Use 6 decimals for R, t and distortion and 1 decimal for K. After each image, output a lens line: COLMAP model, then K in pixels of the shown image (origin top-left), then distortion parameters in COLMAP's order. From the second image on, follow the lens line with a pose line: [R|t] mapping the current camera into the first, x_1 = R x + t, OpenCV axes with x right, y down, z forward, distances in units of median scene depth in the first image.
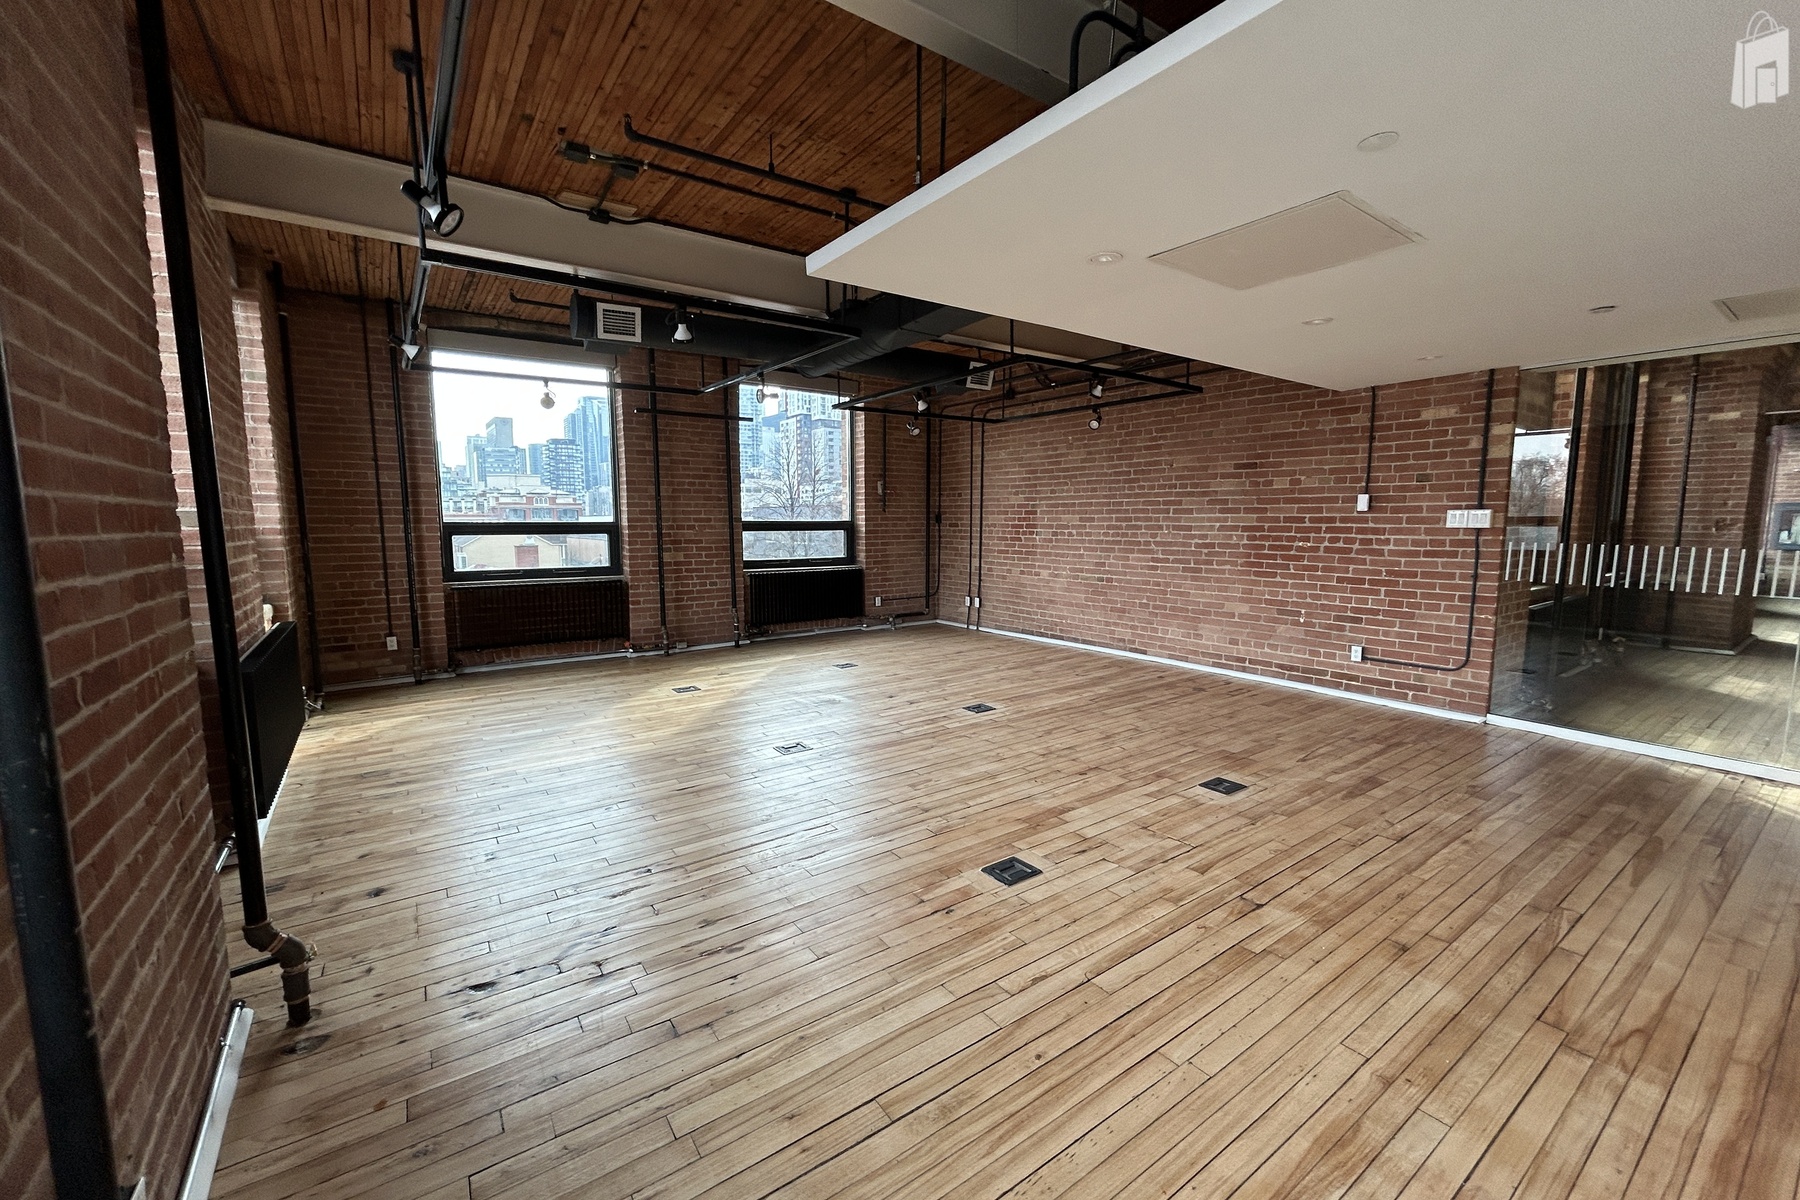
lens RADIAL K [[725.9, 0, 900.1], [0, 725.9, 602.1], [0, 0, 1]] dist [-0.002166, 0.000191]
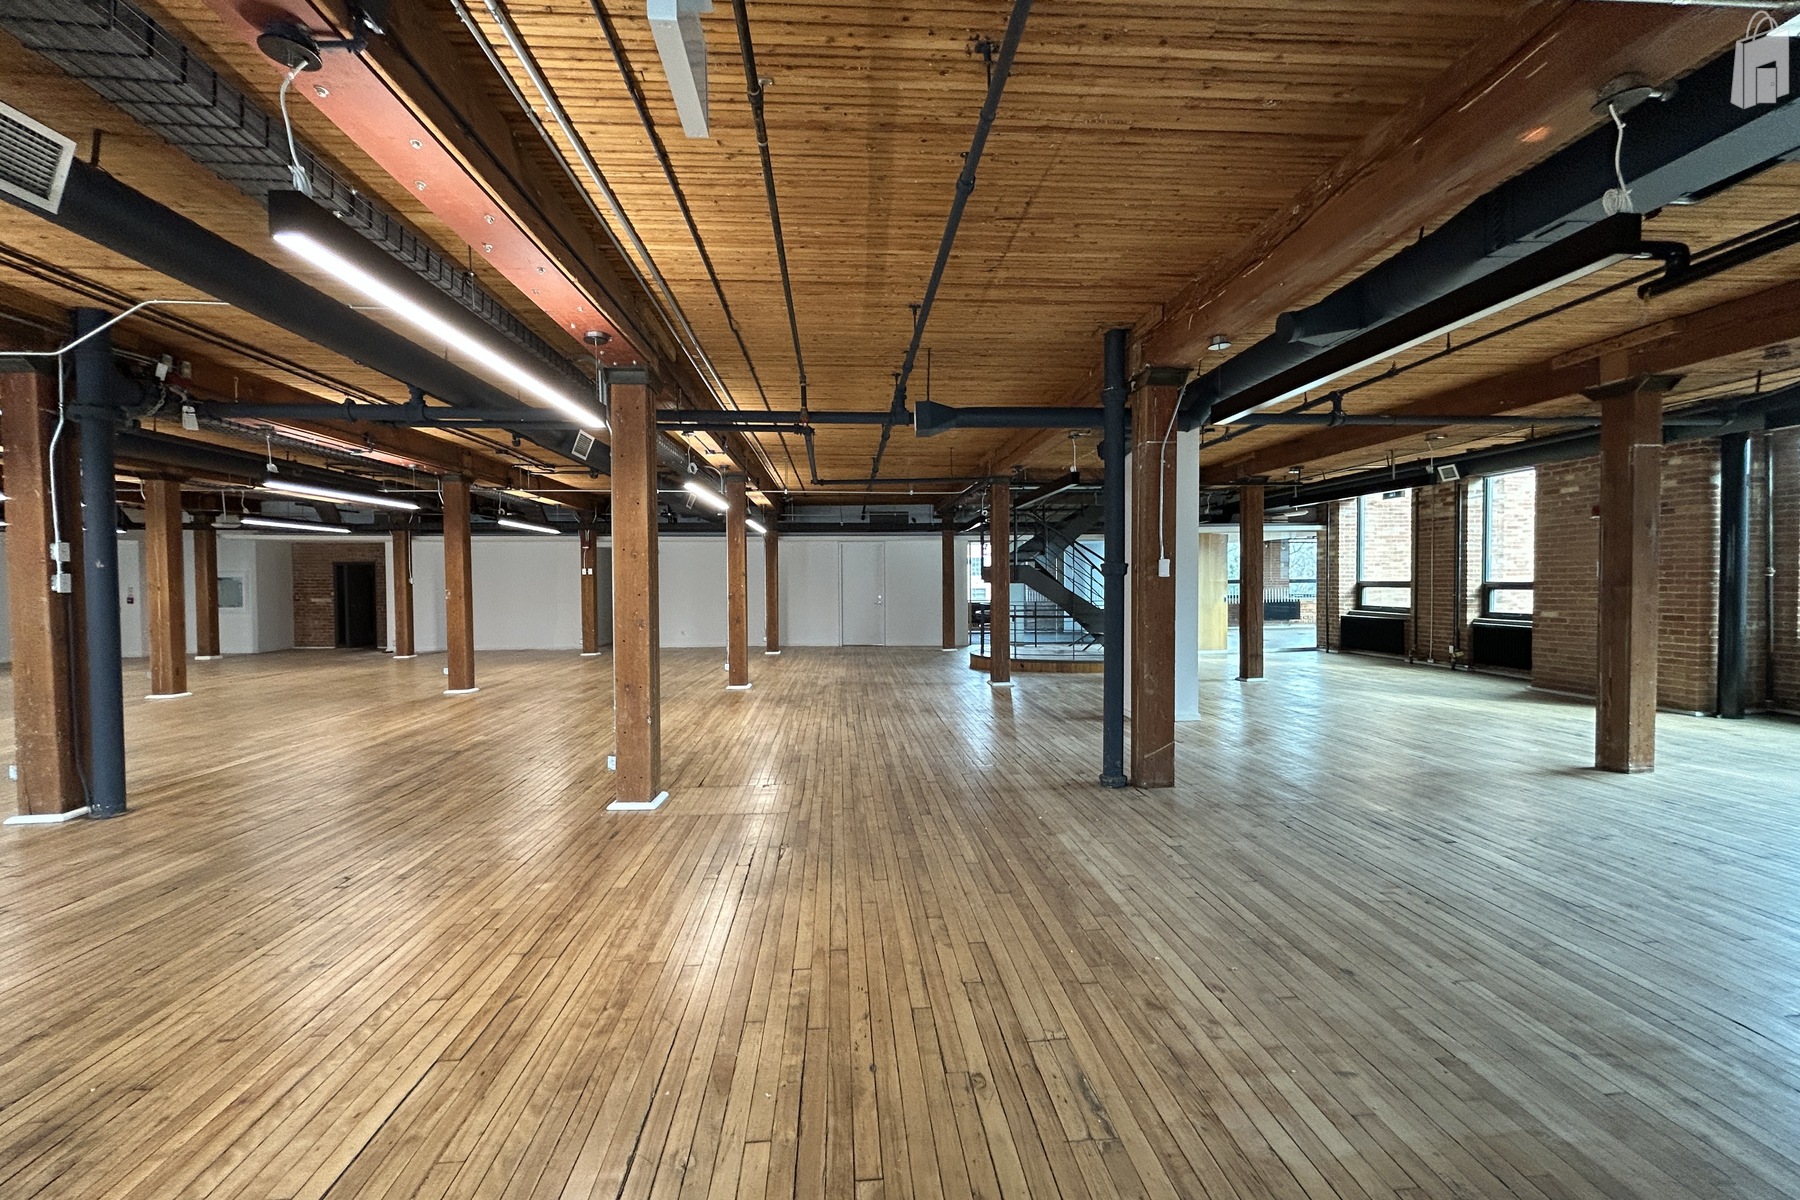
lens RADIAL K [[725.9, 0, 901.2], [0, 725.9, 598.6], [0, 0, 1]] dist [-0.002166, 0.000191]
pose [[-0.507600, 0.033767, -0.860931, 1.578566], [-0.084878, 0.992412, 0.088967, -0.116781], [0.857402, 0.118234, -0.500883, 0.816910]]
